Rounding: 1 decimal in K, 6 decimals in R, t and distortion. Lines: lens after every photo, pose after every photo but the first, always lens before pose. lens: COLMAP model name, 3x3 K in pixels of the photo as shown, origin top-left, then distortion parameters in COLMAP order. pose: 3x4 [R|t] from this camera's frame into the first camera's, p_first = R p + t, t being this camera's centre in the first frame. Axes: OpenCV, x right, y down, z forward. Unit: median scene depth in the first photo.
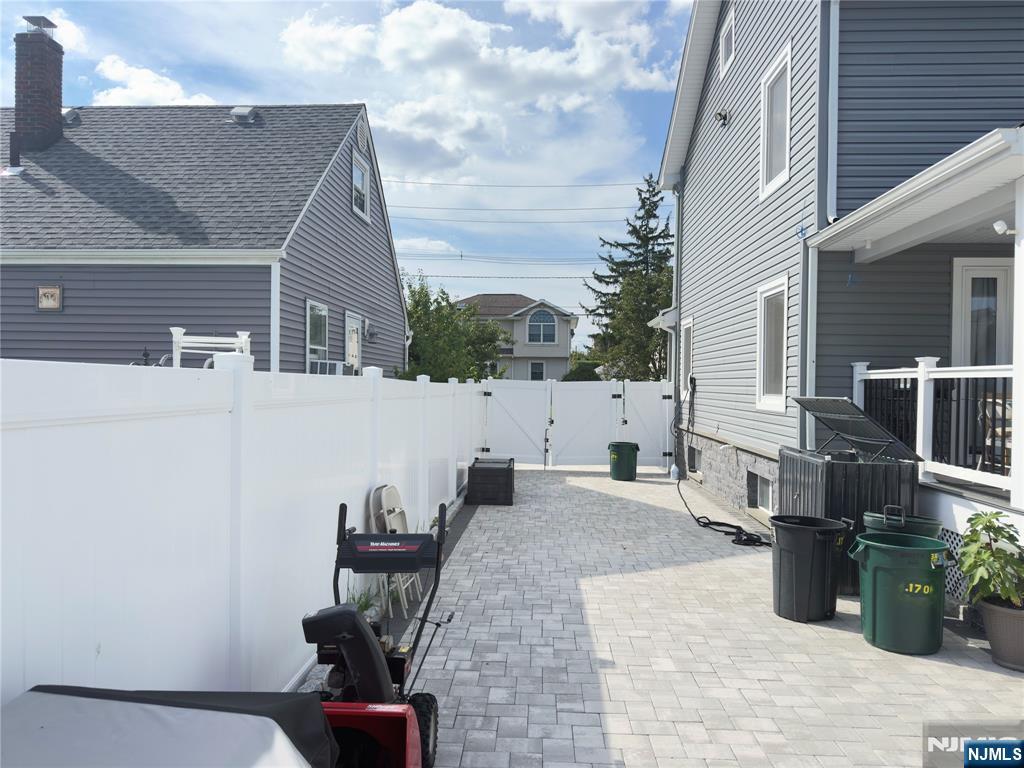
lens RADIAL K [[702.6, 0, 512.0], [0, 702.6, 384.0], [0, 0, 1]] dist [0.001320, -0.005508]
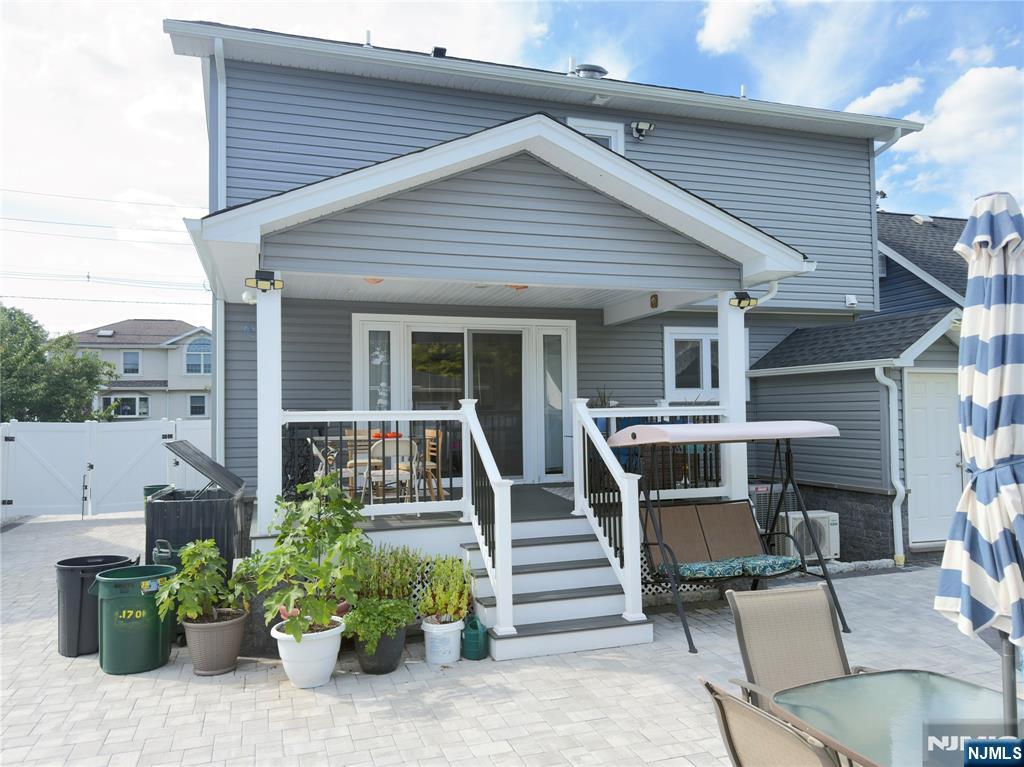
lens RADIAL K [[729.9, 0, 512.0], [0, 729.9, 383.5], [0, 0, 1]] dist [0.000335, -0.006022]
pose [[0.921402, -0.004371, 0.388585, 0.404096], [0.021183, 0.999015, -0.038993, -0.012506], [-0.388032, 0.044160, 0.920587, -0.197145]]
